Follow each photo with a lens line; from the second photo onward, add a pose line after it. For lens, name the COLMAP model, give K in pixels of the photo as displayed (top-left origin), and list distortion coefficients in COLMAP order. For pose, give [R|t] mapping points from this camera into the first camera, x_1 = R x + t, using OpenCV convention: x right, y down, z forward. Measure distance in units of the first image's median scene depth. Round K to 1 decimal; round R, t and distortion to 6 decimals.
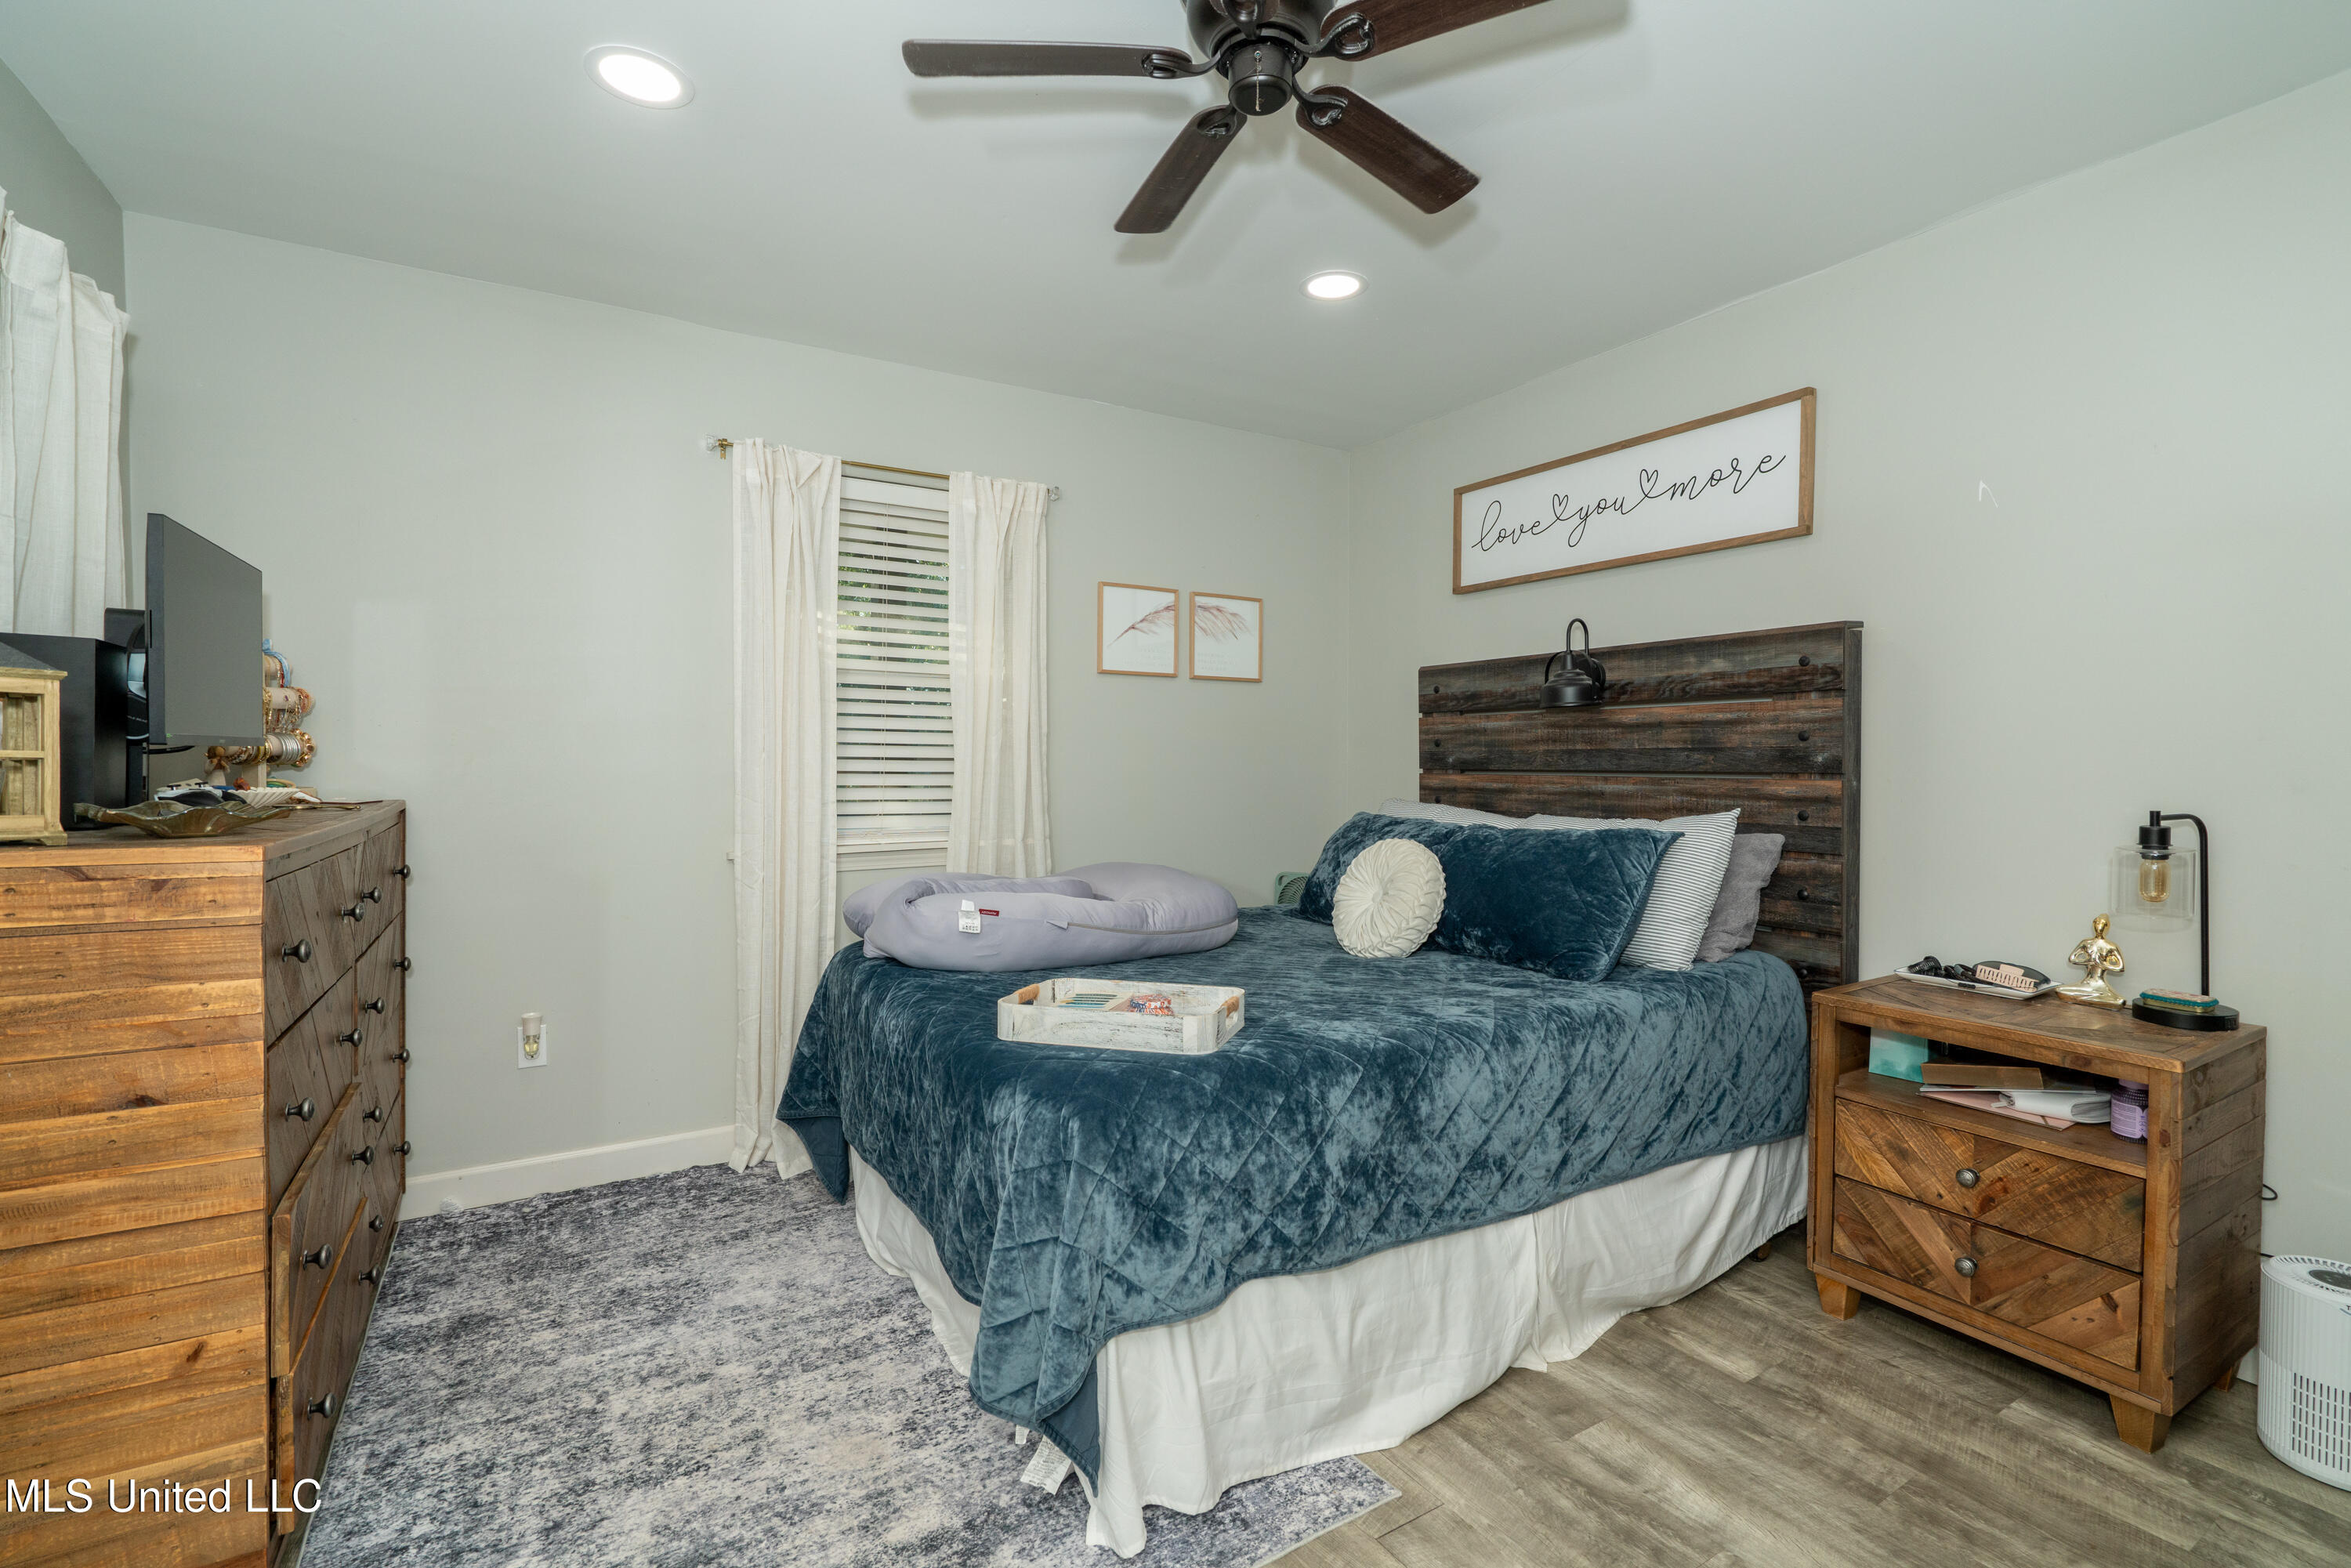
lens RADIAL K [[1041.4, 0, 1174.1], [0, 1041.4, 784.5], [0, 0, 1]] dist [-0.011470, 0.001482]
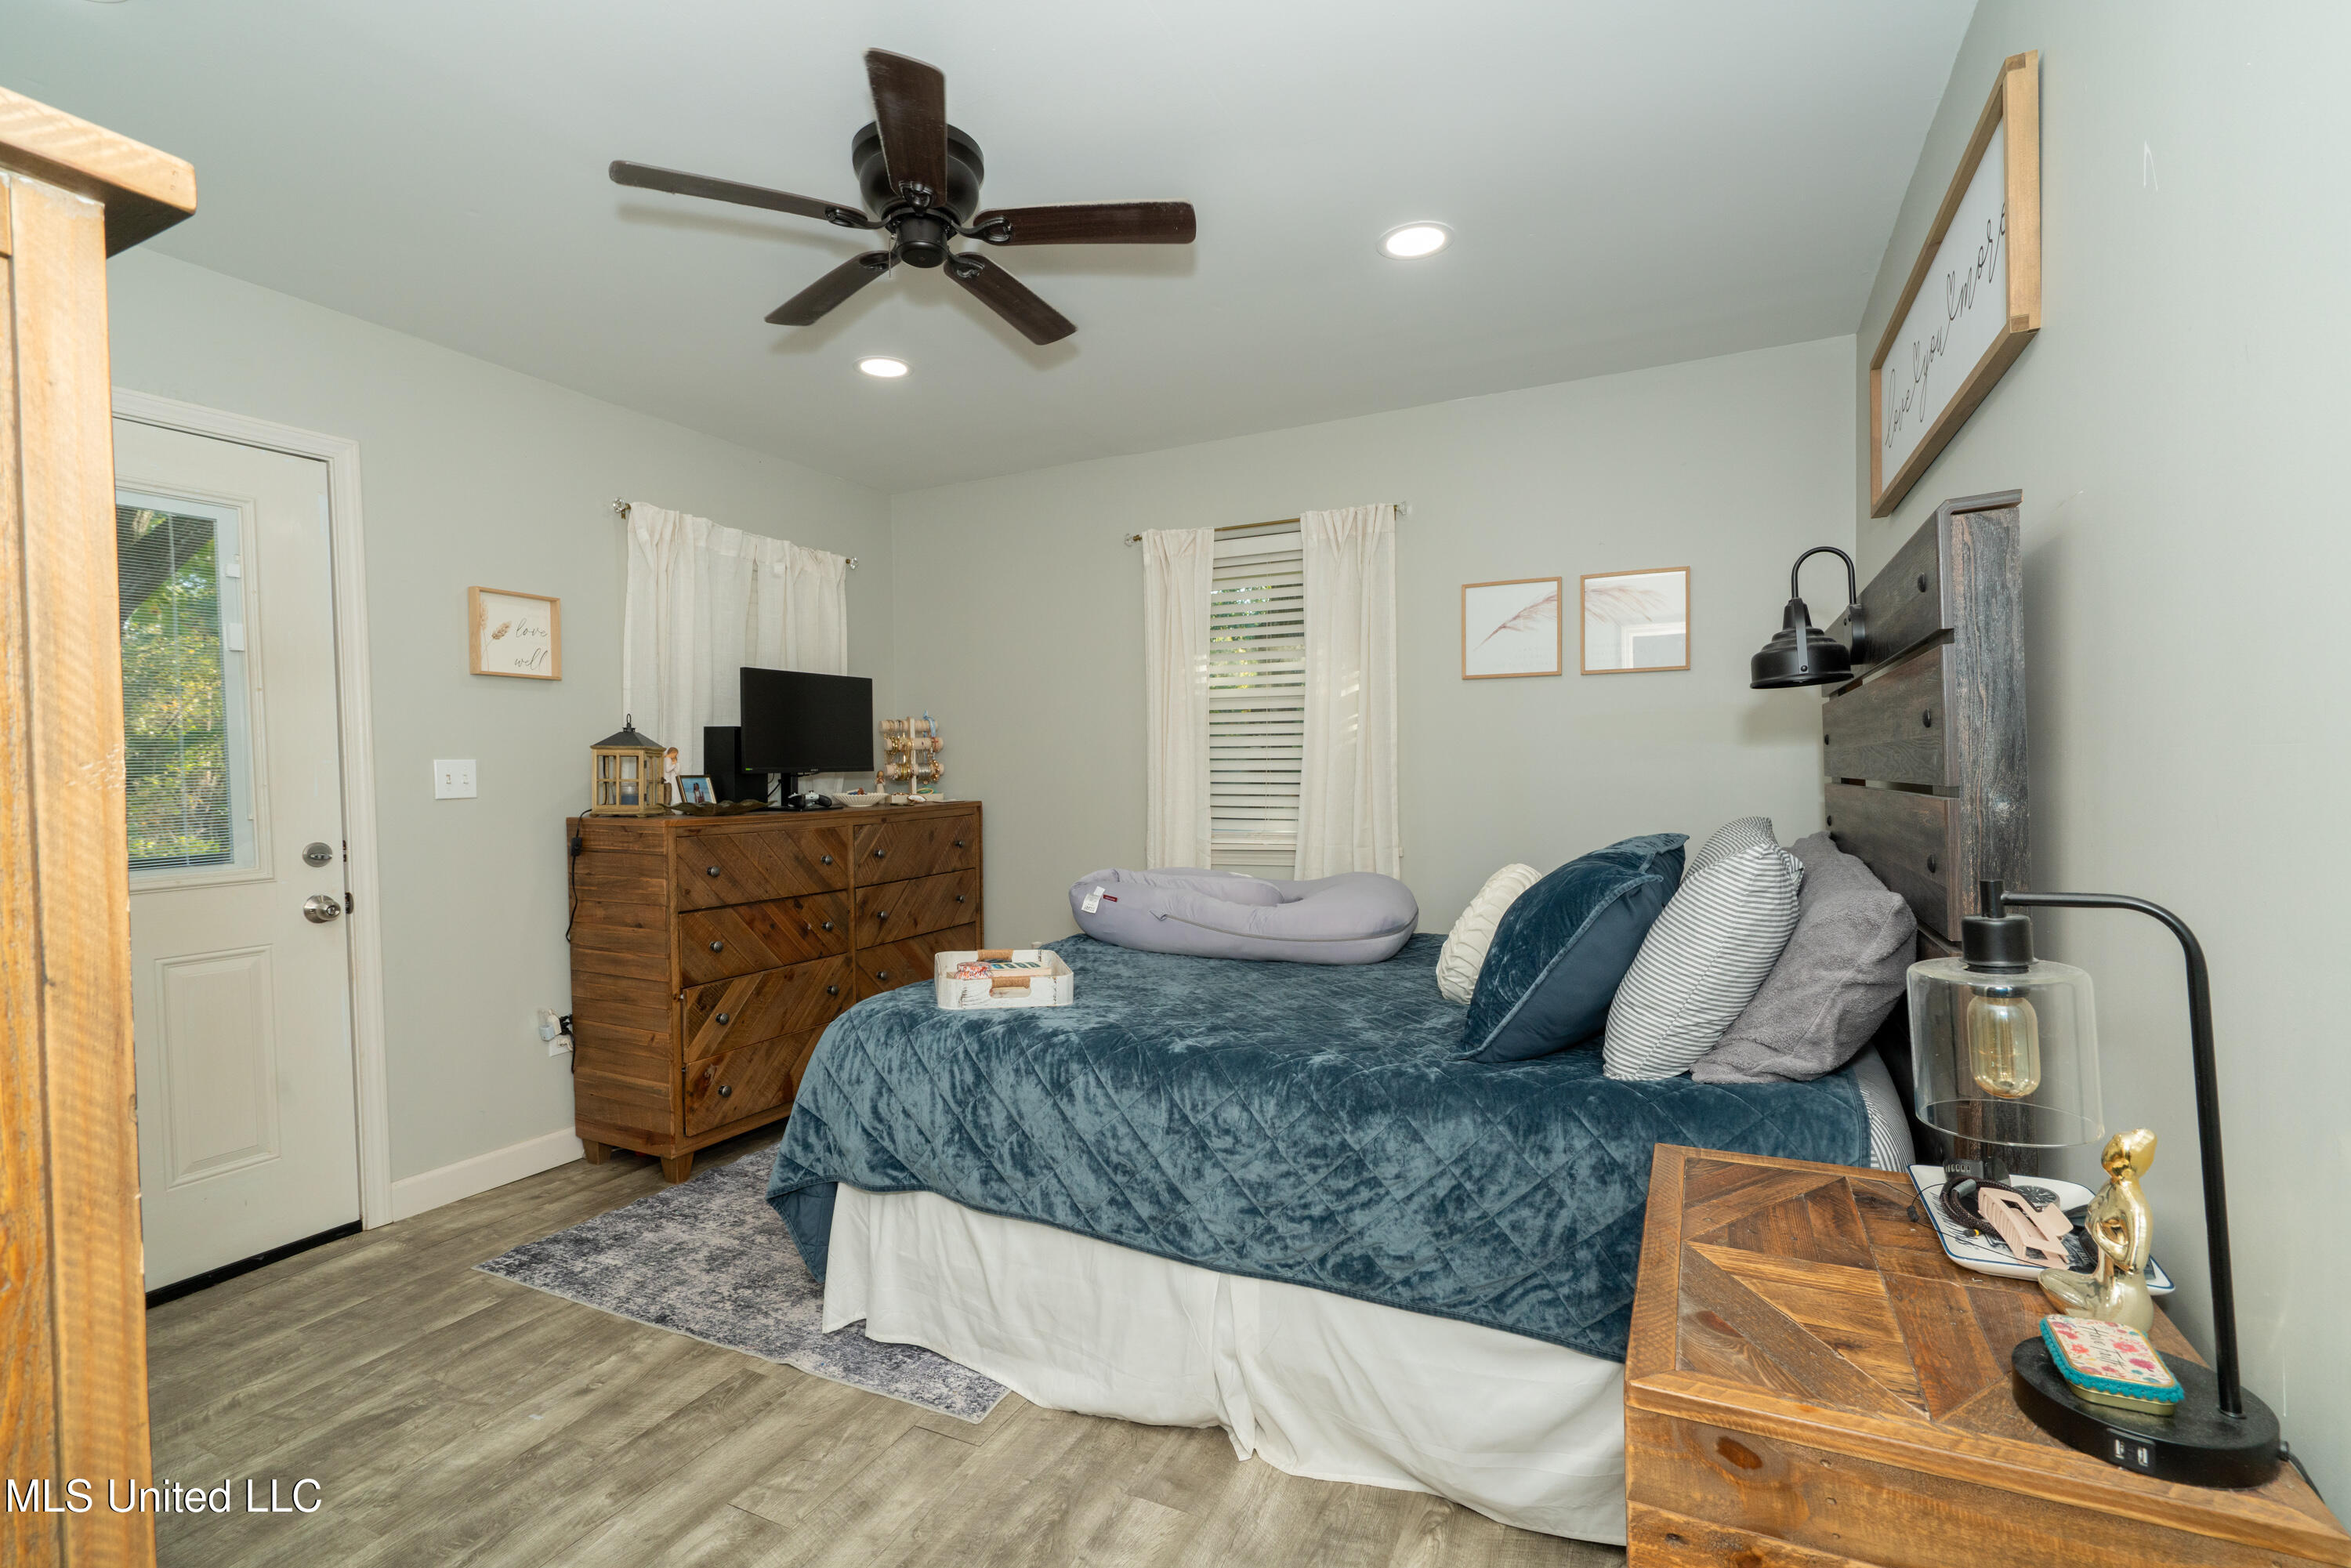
lens RADIAL K [[1041.4, 0, 1179.4], [0, 1041.4, 775.5], [0, 0, 1]] dist [-0.011470, 0.001482]
pose [[0.547436, -0.006232, -0.836825, 0.690894], [-0.003115, 0.999950, -0.009484, -0.008794], [0.836842, 0.007798, 0.547389, 0.296850]]
